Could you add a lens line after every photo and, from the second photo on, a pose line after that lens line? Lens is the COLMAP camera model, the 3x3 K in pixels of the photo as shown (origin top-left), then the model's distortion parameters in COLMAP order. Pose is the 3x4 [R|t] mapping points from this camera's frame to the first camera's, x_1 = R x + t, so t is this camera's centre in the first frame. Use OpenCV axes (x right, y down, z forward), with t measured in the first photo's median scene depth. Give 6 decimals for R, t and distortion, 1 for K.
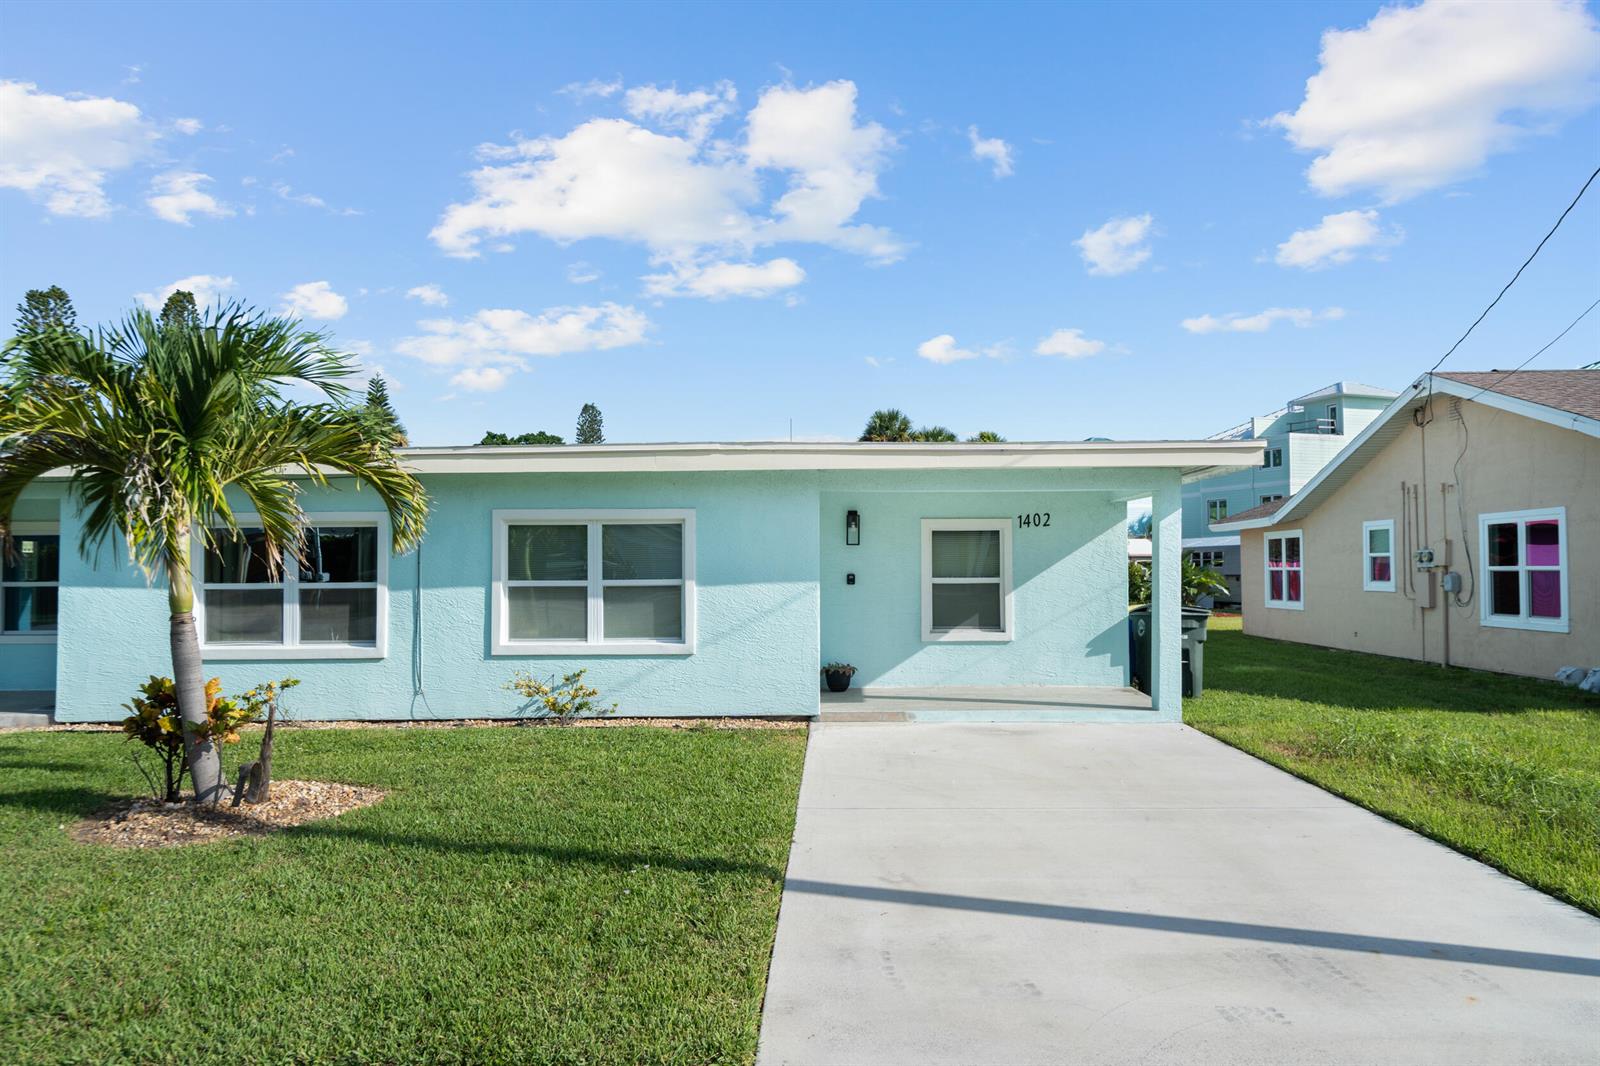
lens RADIAL K [[1021.0, 0, 800.0], [0, 1021.0, 533.0], [0, 0, 1]] dist [0.000362, 0.000037]
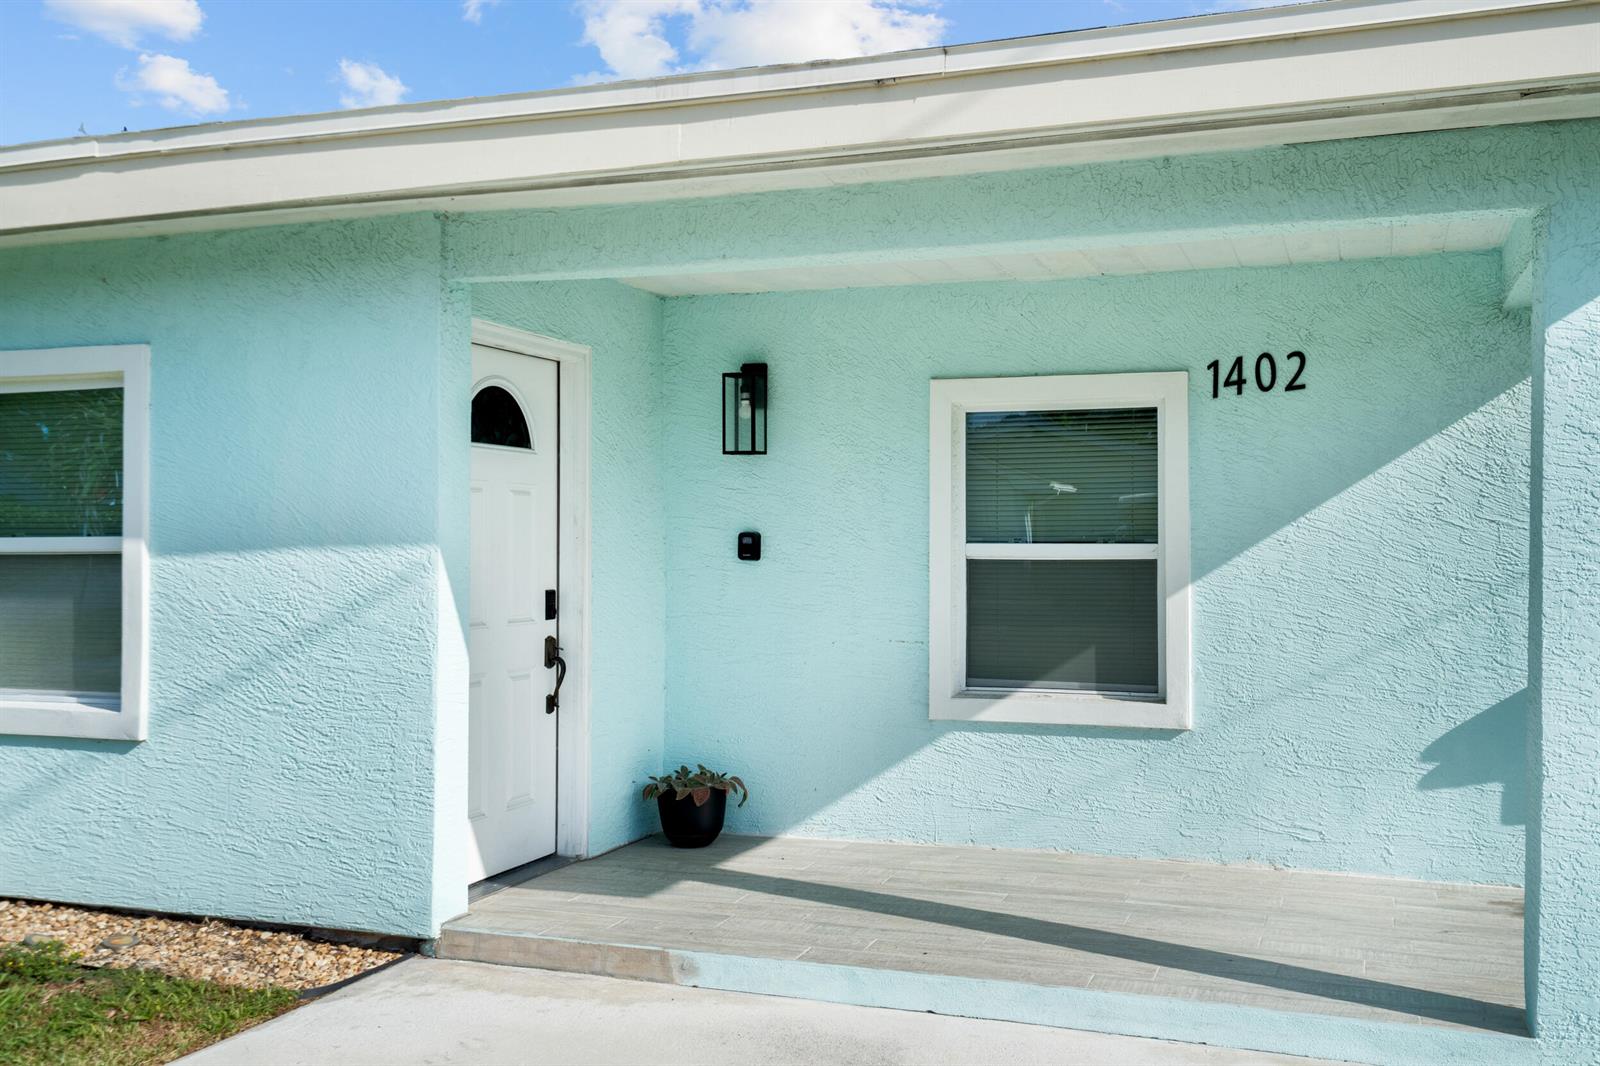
lens RADIAL K [[1511.3, 0, 800.0], [0, 1511.3, 533.0], [0, 0, 1]] dist [-0.007825, -0.005151]
pose [[0.942179, 0.003198, -0.335094, 0.254459], [0.004869, 0.999718, 0.023231, 0.027587], [0.335074, -0.023520, 0.941898, 0.482345]]
